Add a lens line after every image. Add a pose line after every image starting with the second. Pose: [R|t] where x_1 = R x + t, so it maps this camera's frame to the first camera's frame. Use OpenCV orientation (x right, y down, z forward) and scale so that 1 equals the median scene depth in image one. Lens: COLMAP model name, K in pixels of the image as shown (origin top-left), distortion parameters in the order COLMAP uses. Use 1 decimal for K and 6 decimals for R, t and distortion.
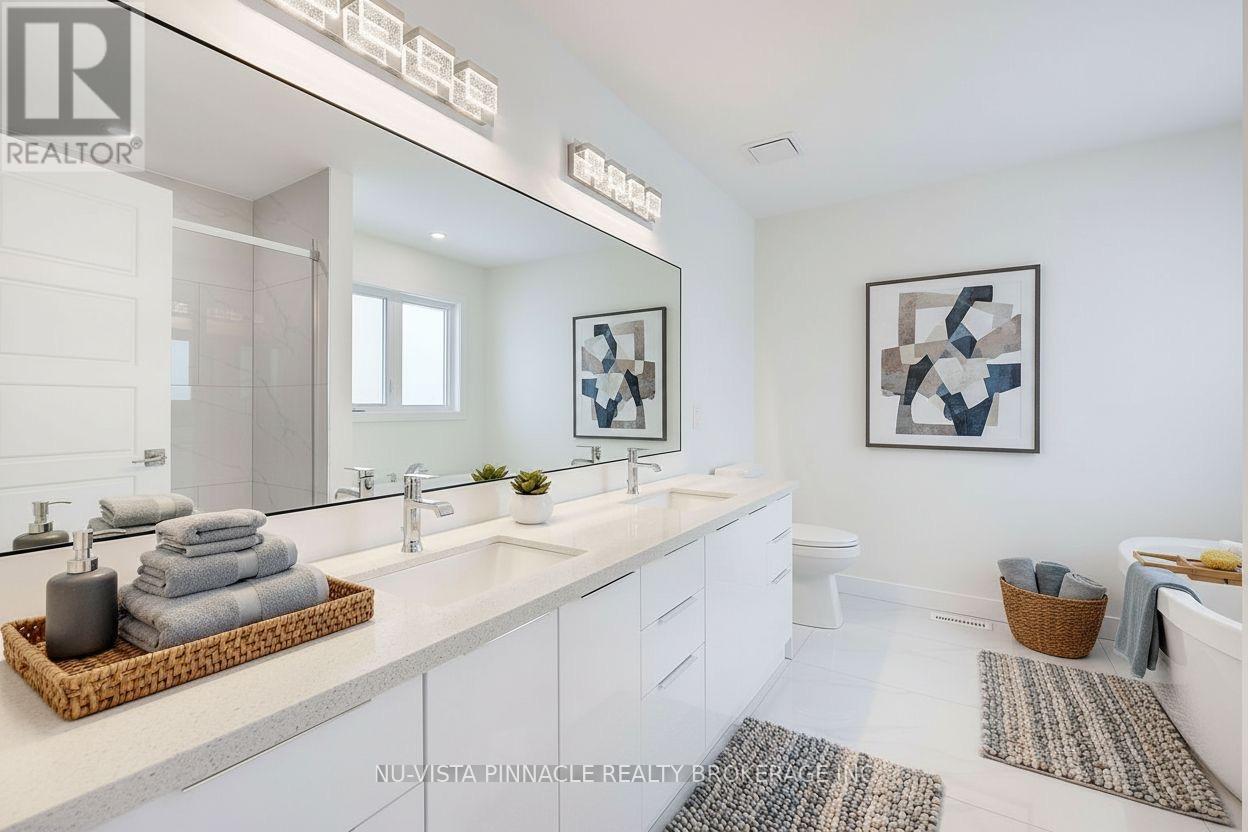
lens RADIAL K [[550.6, 0, 626.4], [0, 550.6, 409.3], [0, 0, 1]] dist [-0.001678, -0.000385]
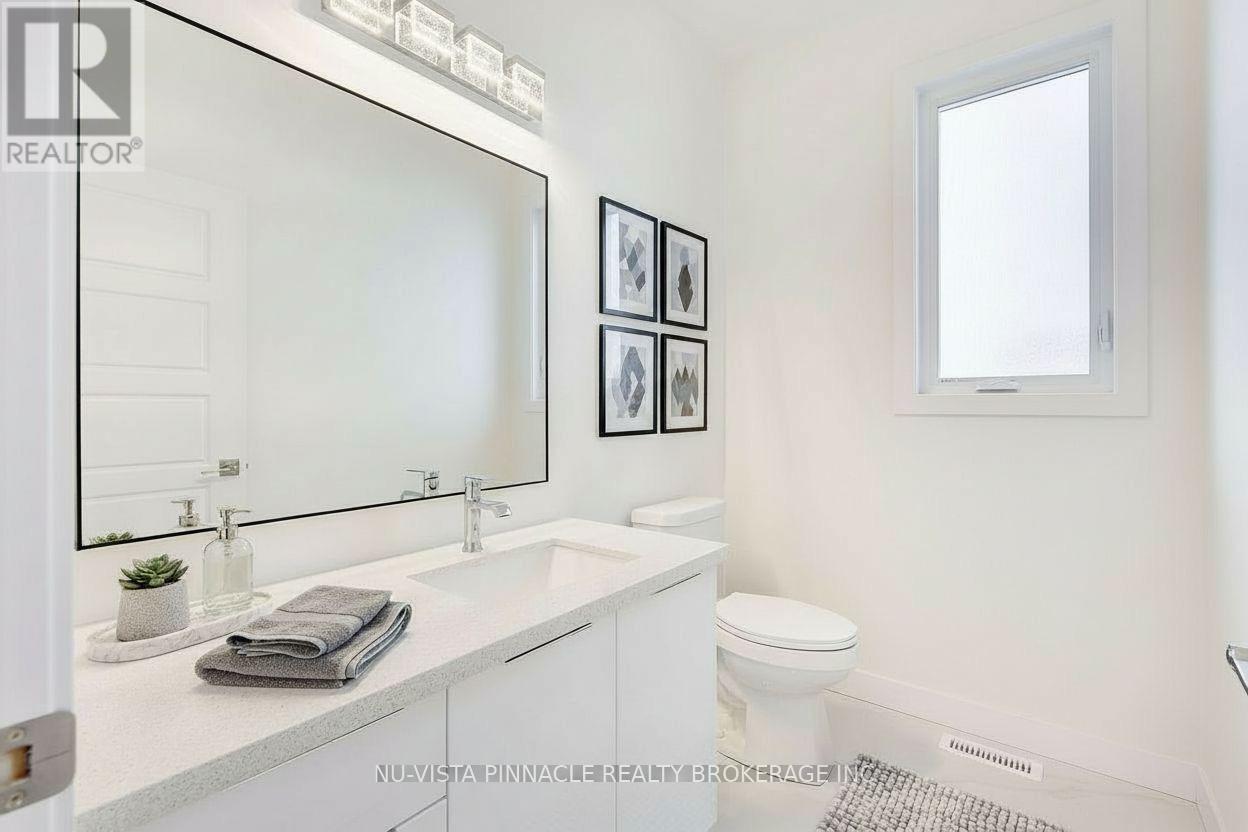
lens RADIAL K [[531.6, 0, 660.0], [0, 531.6, 408.5], [0, 0, 1]] dist [-0.013717, -0.000019]
pose [[0.995969, -0.000281, -0.089692, 0.053800], [-0.000025, 0.999994, -0.003410, -0.000209], [0.089693, 0.003399, 0.995964, 0.086301]]
